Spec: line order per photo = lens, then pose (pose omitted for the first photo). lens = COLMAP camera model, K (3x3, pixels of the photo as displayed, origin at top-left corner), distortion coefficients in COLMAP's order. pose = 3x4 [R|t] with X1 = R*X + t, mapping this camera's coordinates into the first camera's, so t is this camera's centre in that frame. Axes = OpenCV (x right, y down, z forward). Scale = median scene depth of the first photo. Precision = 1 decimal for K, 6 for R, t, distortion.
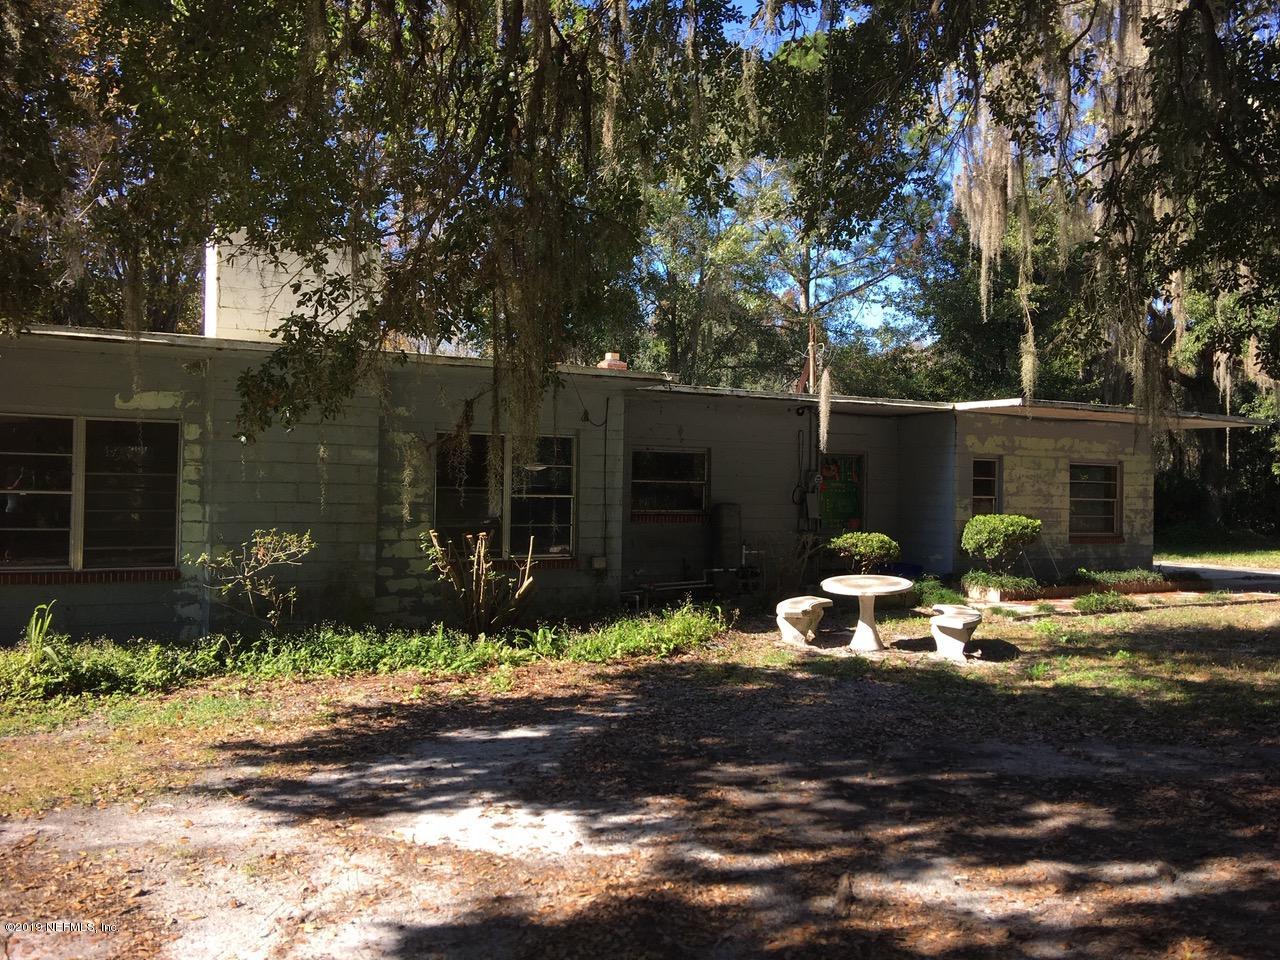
lens RADIAL K [[1086.6, 0, 642.6], [0, 1086.6, 482.2], [0, 0, 1]] dist [0.059298, -0.109806]
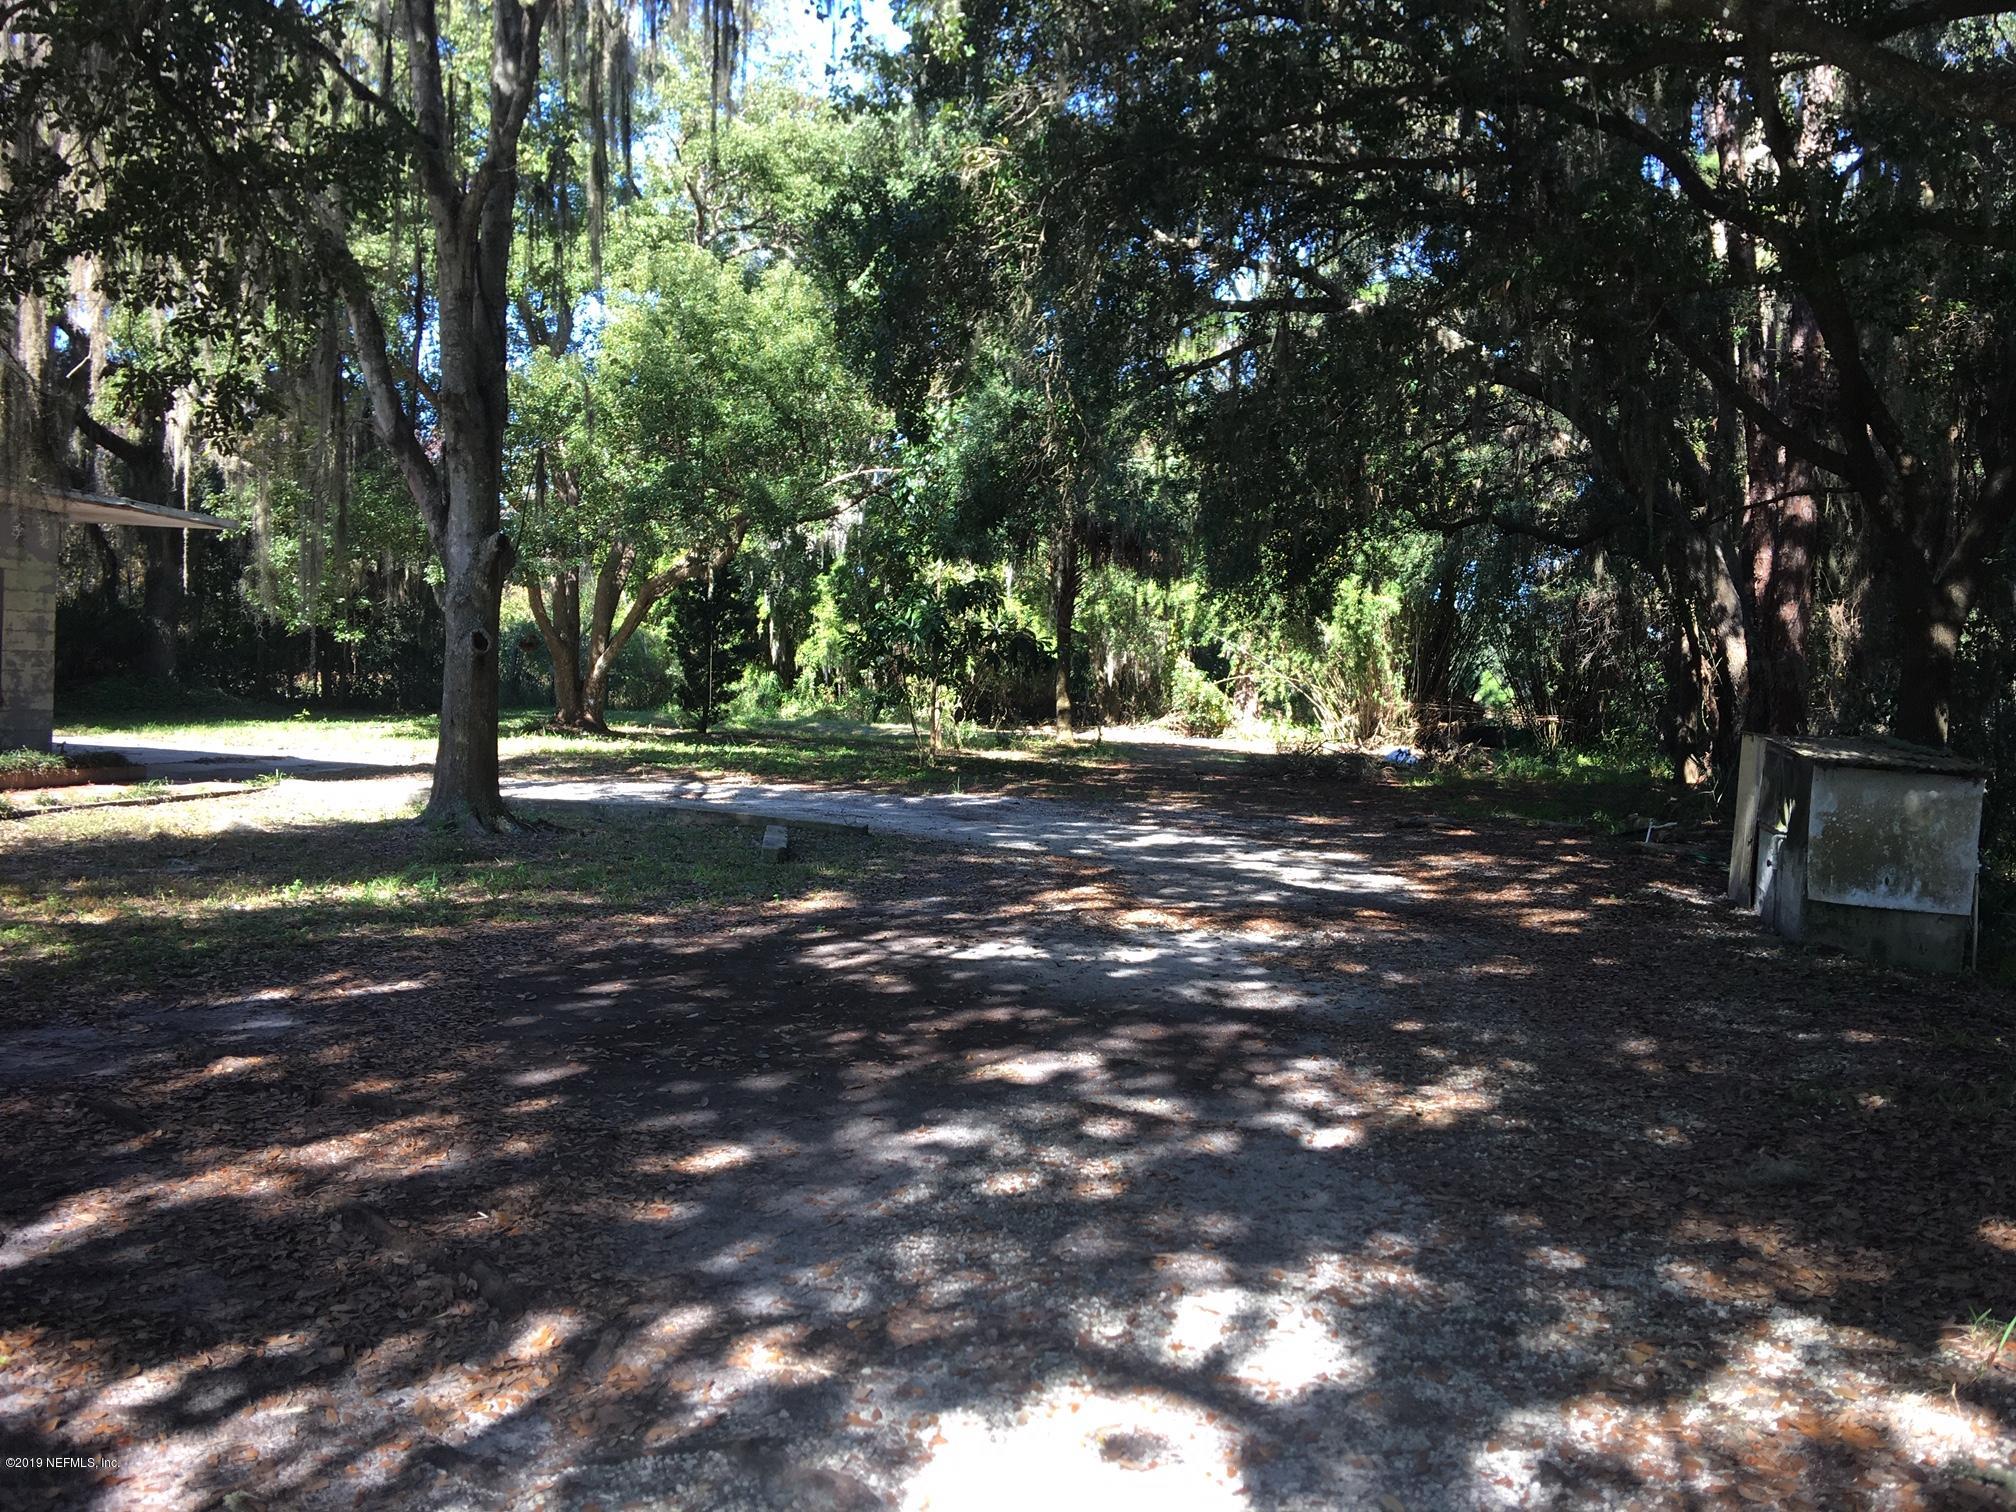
lens RADIAL K [[1711.4, 0, 1012.1], [0, 1711.4, 759.4], [0, 0, 1]] dist [0.059298, -0.109806]
pose [[0.596081, -0.021573, 0.802634, 0.020451], [-0.046015, 0.997078, 0.060973, 0.002488], [-0.801604, -0.073278, 0.593347, -0.003820]]
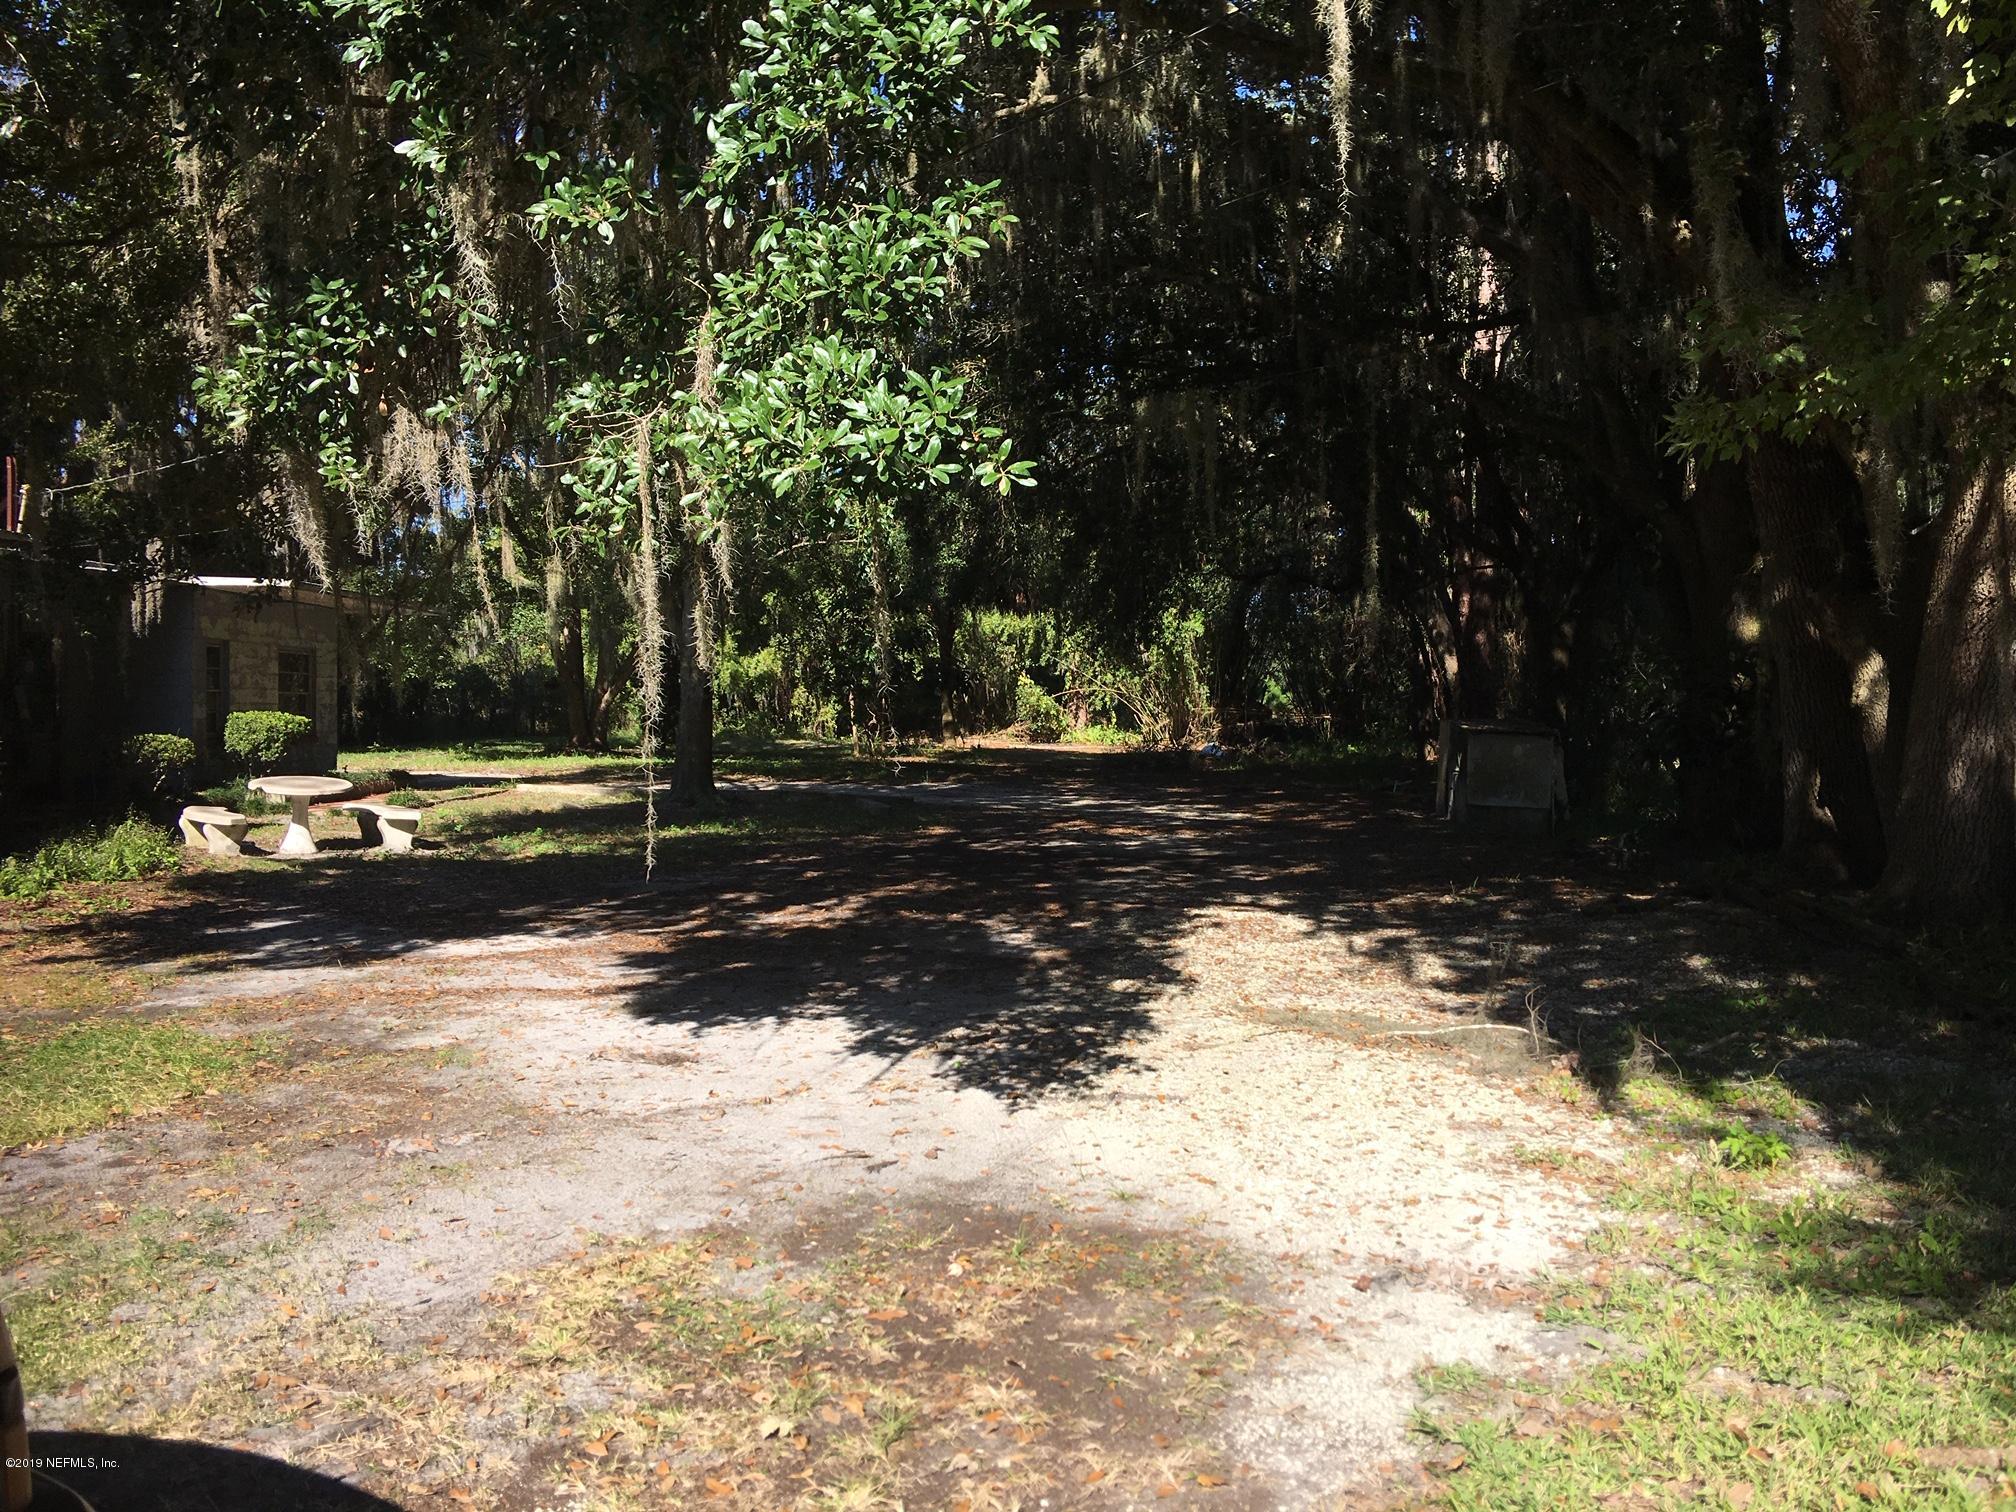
lens RADIAL K [[1711.4, 0, 1012.1], [0, 1711.4, 759.4], [0, 0, 1]] dist [0.059298, -0.109806]
pose [[0.490996, -0.035393, 0.870443, -0.789442], [-0.014069, 0.998722, 0.048545, -0.009929], [-0.871048, -0.036082, 0.489870, -0.272861]]
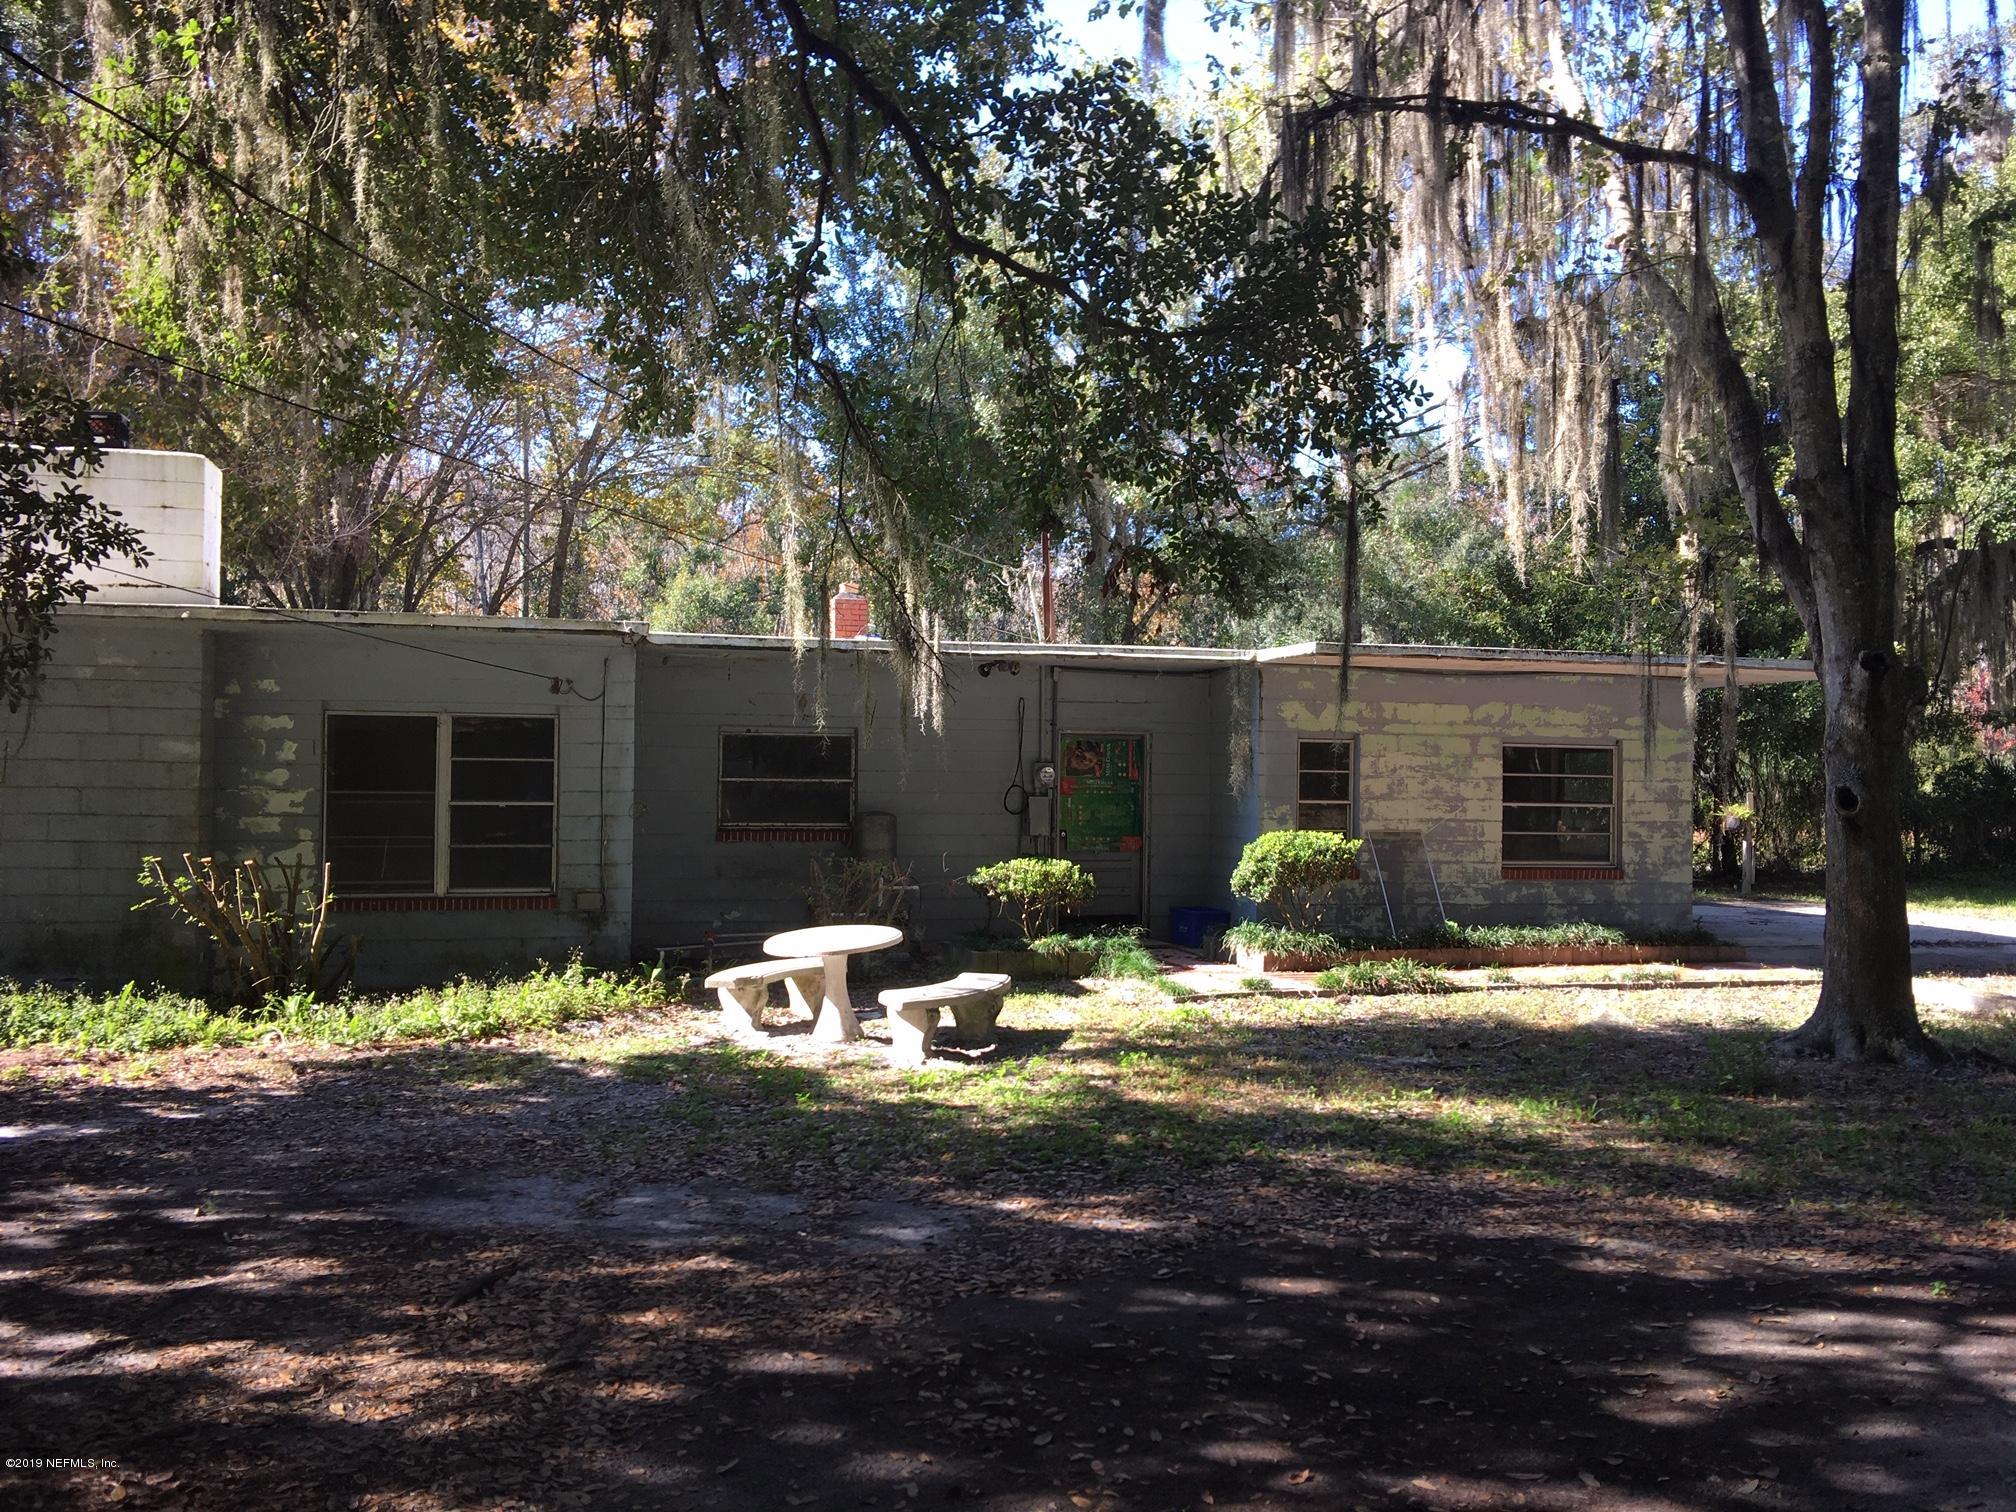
lens RADIAL K [[1711.4, 0, 1012.1], [0, 1711.4, 759.4], [0, 0, 1]] dist [0.059298, -0.109806]
pose [[0.967210, -0.008037, -0.253850, 0.565297], [0.005924, 0.999941, -0.009090, -0.003864], [0.253908, 0.007288, 0.967201, 0.032871]]
